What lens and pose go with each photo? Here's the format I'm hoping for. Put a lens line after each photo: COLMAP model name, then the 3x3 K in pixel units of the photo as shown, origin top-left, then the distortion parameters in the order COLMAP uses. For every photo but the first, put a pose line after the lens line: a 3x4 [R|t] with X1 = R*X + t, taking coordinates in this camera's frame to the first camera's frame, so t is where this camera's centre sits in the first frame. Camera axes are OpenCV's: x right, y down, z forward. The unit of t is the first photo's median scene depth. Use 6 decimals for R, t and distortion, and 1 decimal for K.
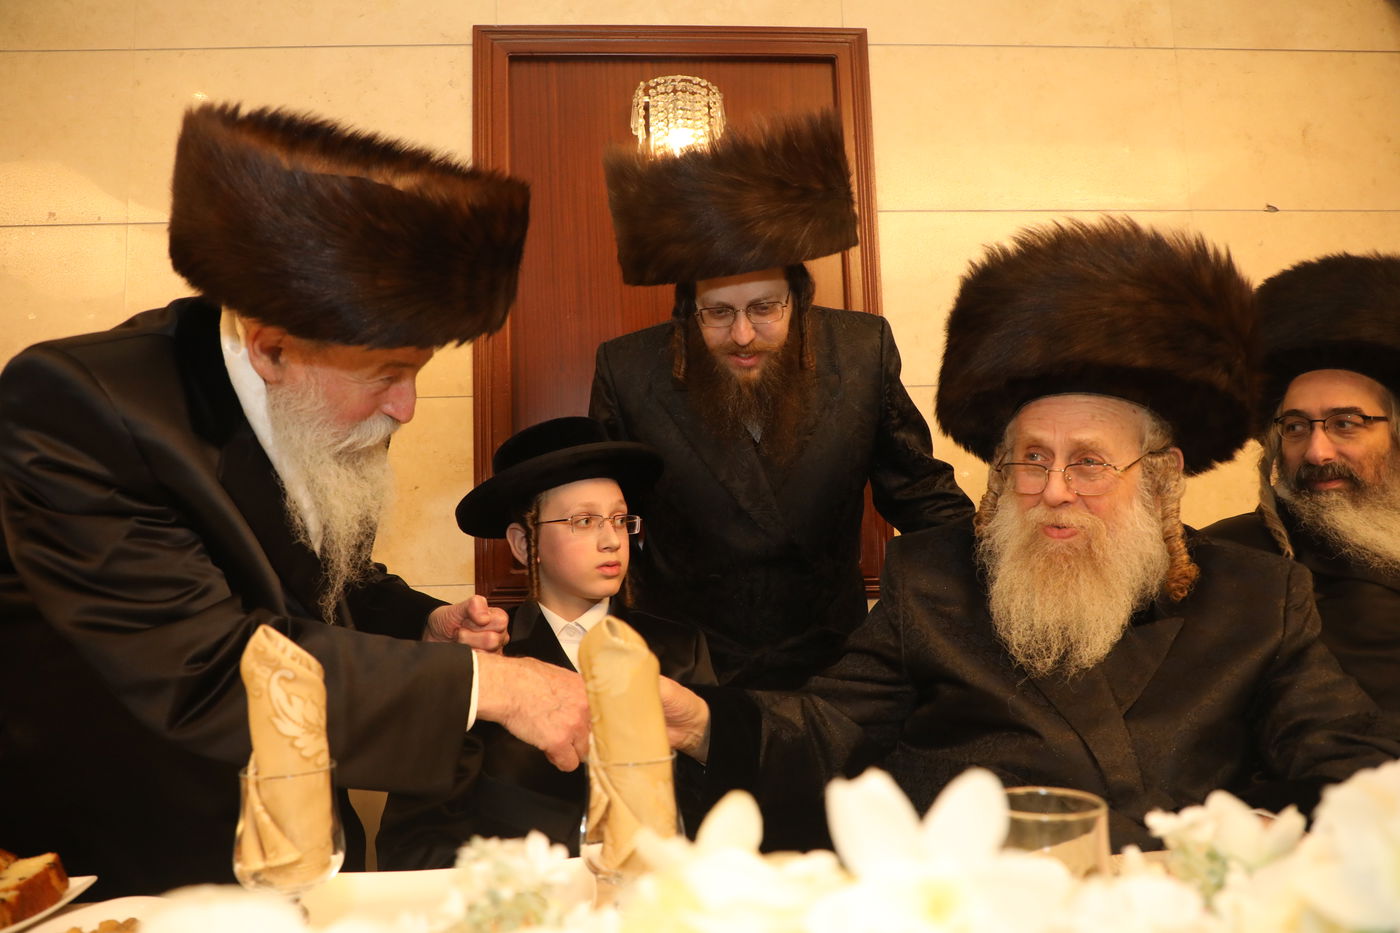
lens RADIAL K [[958.3, 0, 695.1], [0, 958.3, 467.8], [0, 0, 1]] dist [-0.075497, 0.038839]
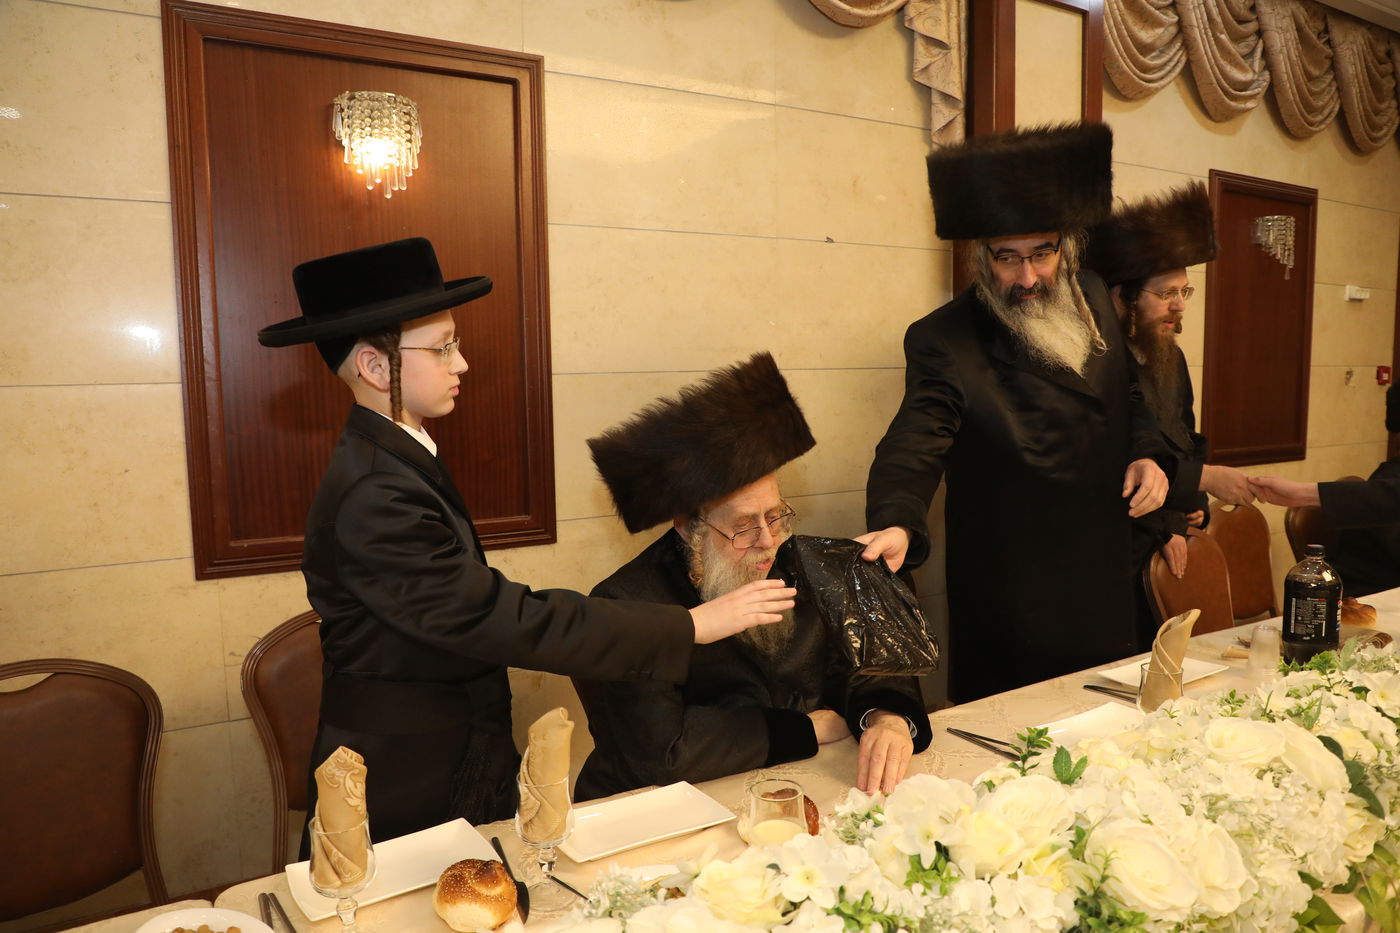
lens RADIAL K [[958.3, 0, 702.4], [0, 958.3, 469.8], [0, 0, 1]] dist [-0.075497, 0.038839]
pose [[0.888060, -0.028422, 0.458848, -0.609921], [-0.057242, 0.983484, 0.171706, -0.584607], [-0.456150, -0.178750, 0.871766, -0.575727]]
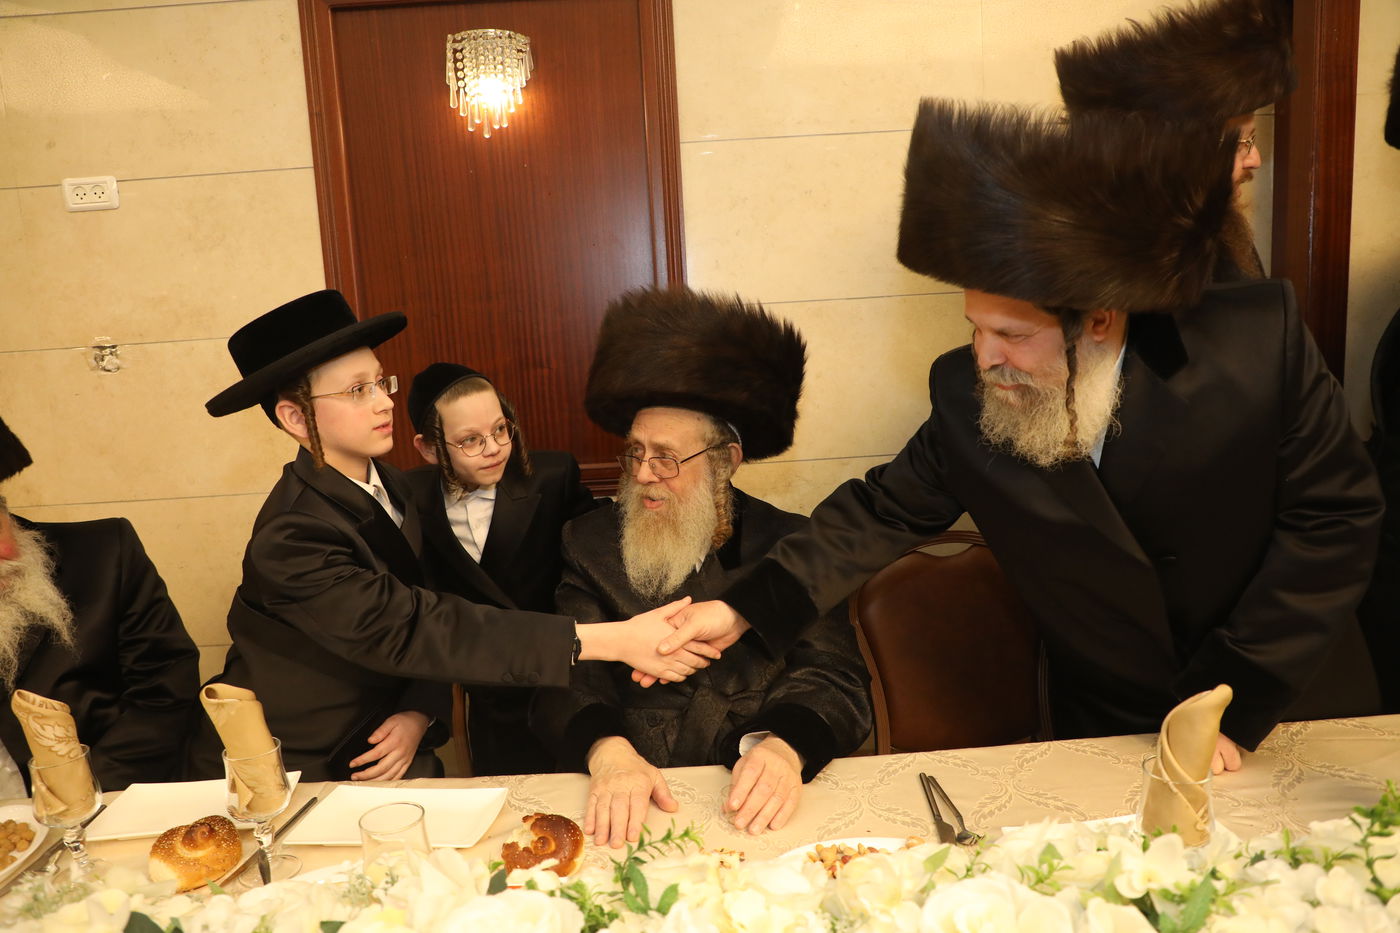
lens RADIAL K [[958.3, 0, 705.3], [0, 958.3, 468.9], [0, 0, 1]] dist [-0.075497, 0.038839]
pose [[0.999069, -0.019178, -0.038644, 0.816335], [0.028255, 0.967780, 0.250208, -0.575785], [0.032600, -0.251067, 0.967421, -0.459814]]
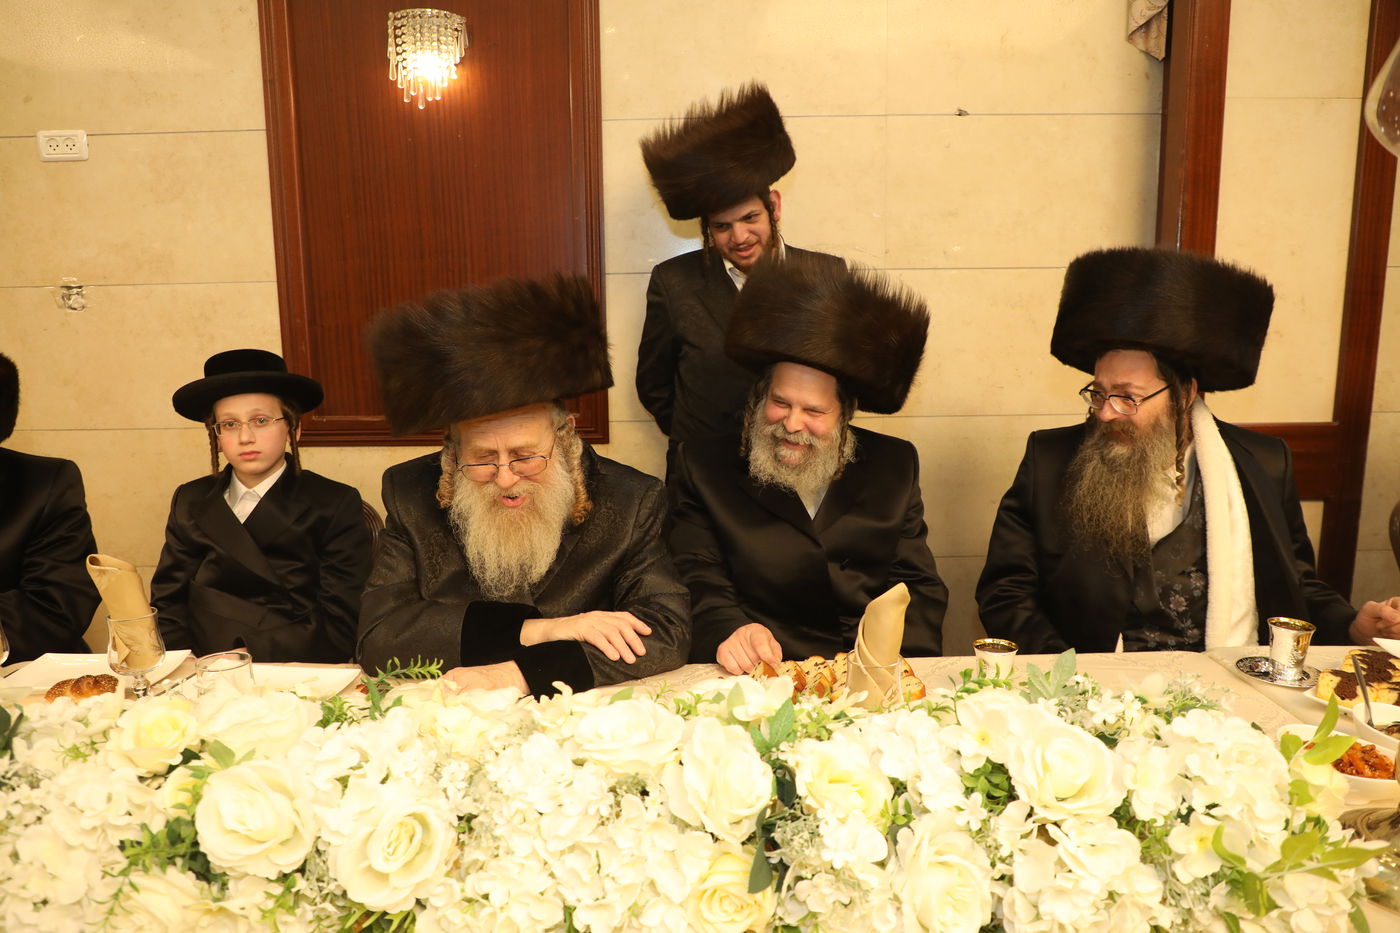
lens RADIAL K [[958.3, 0, 694.0], [0, 958.3, 466.7], [0, 0, 1]] dist [-0.075497, 0.038839]
pose [[0.997897, 0.028949, -0.057991, 1.233103], [-0.012721, 0.964787, 0.262724, -0.531610], [0.063554, -0.261434, 0.963127, -0.745847]]
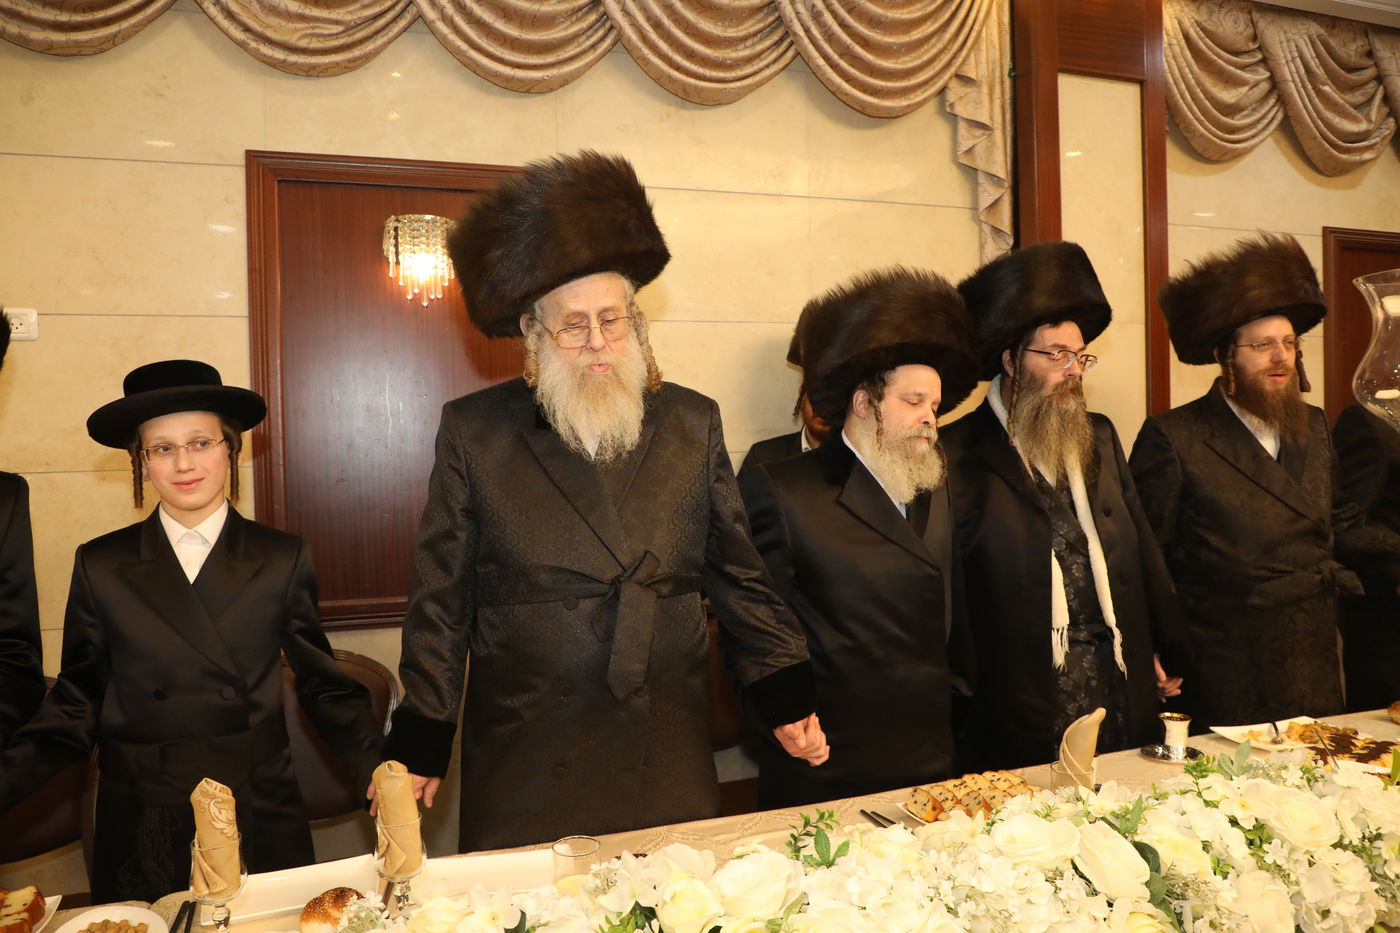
lens RADIAL K [[958.3, 0, 697.3], [0, 958.3, 467.4], [0, 0, 1]] dist [-0.075497, 0.038839]
pose [[0.965644, 0.002677, 0.259854, 0.024862], [-0.032201, 0.993473, 0.109424, -0.695170], [-0.257865, -0.114032, 0.959428, -1.026561]]
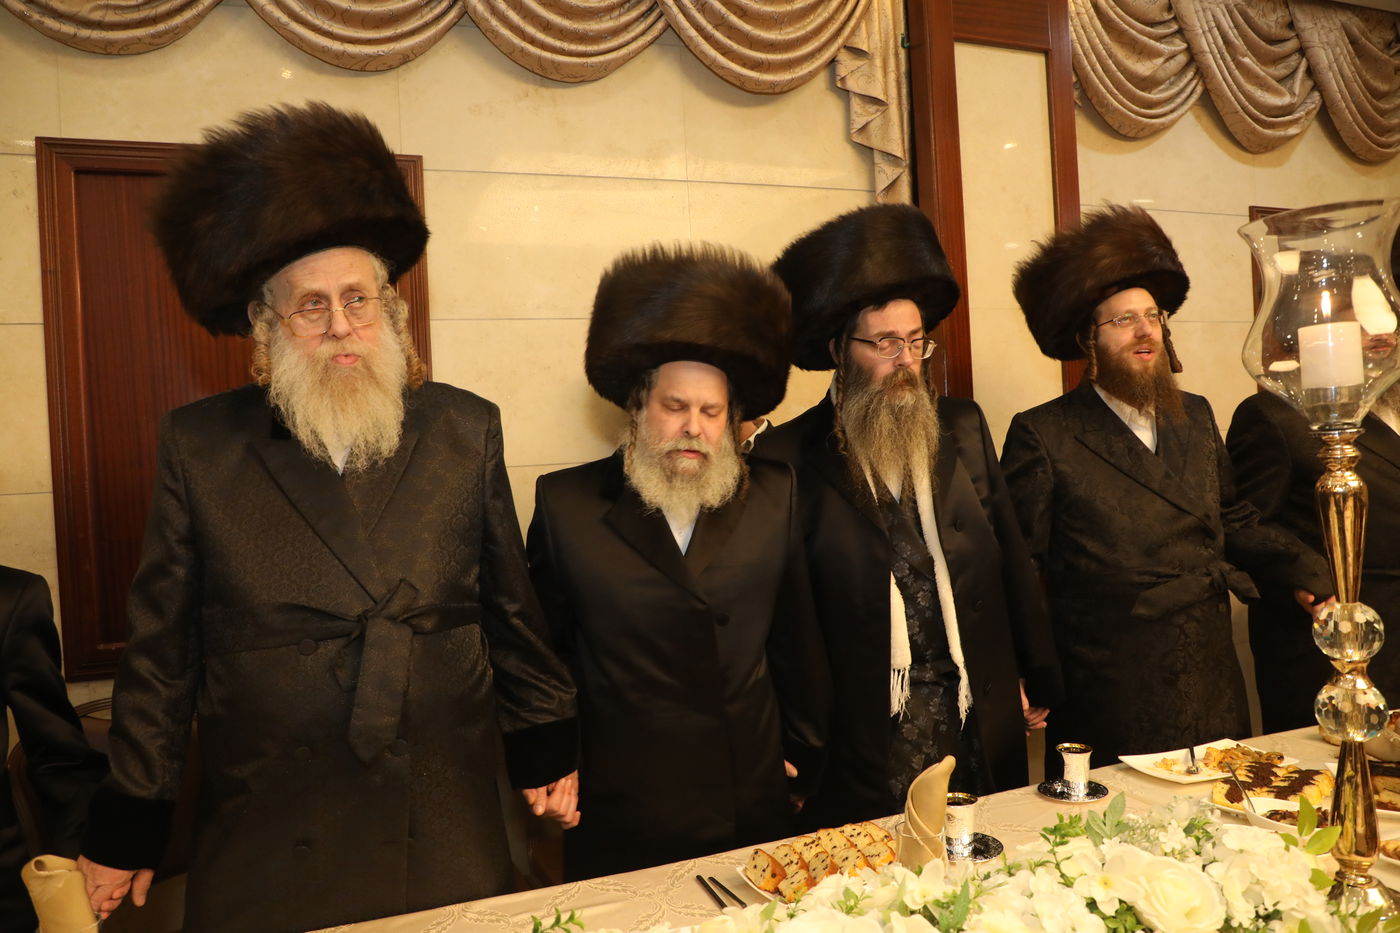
lens RADIAL K [[958.3, 0, 697.5], [0, 958.3, 469.0], [0, 0, 1]] dist [-0.075497, 0.038839]
pose [[0.957202, -0.021350, 0.288631, 0.527976], [-0.006752, 0.995357, 0.096019, -0.643482], [-0.289340, -0.093859, 0.952614, -0.760789]]
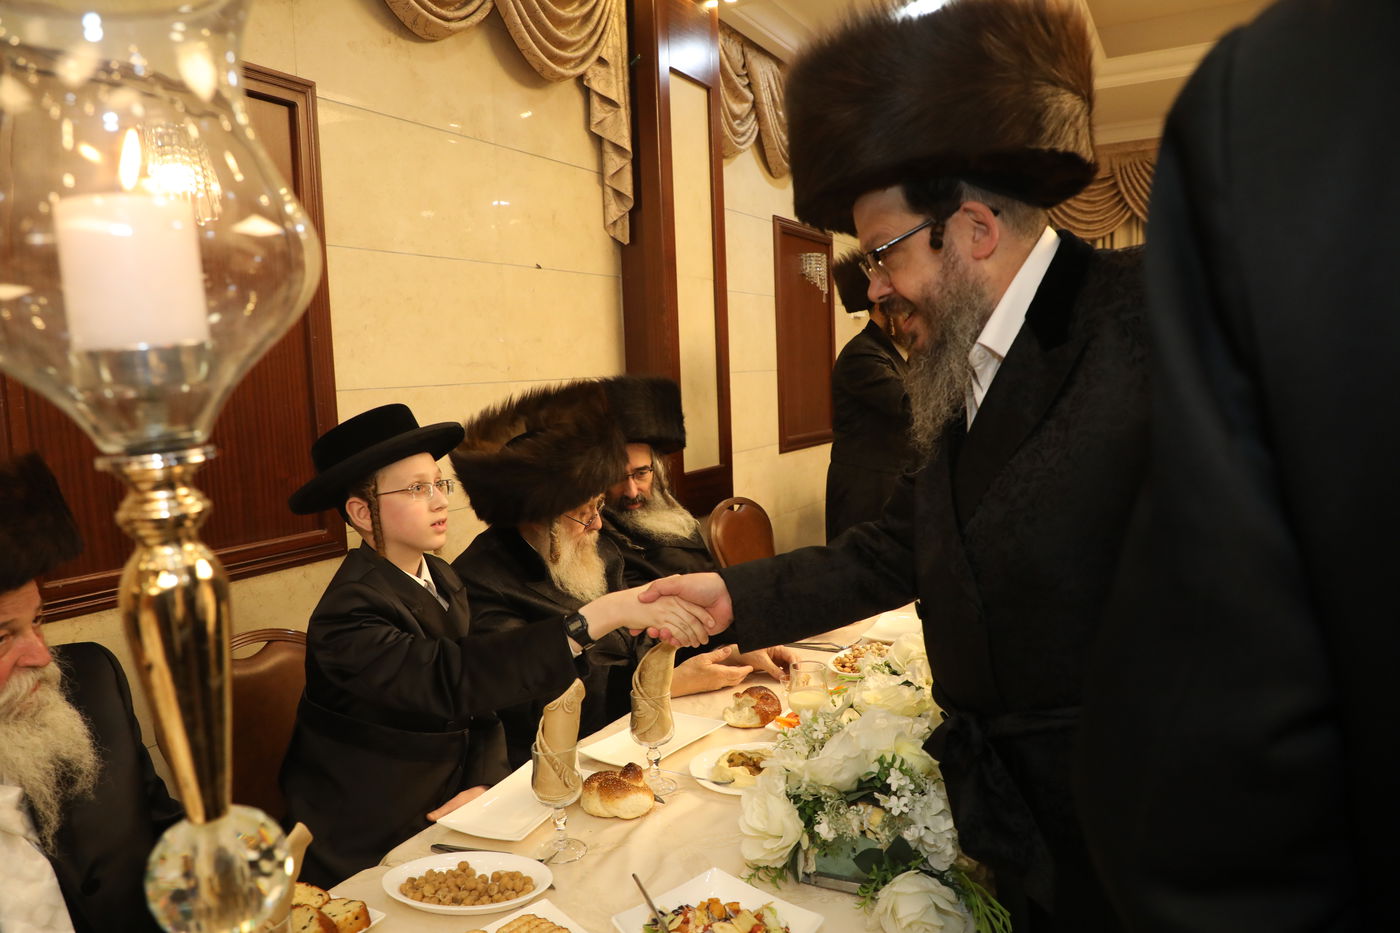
lens RADIAL K [[958.3, 0, 694.0], [0, 958.3, 467.4], [0, 0, 1]] dist [-0.075497, 0.038839]
pose [[0.531650, -0.073223, 0.843793, -1.924896], [-0.057784, 0.990799, 0.122388, -0.519403], [-0.844991, -0.113825, 0.522527, -0.217543]]
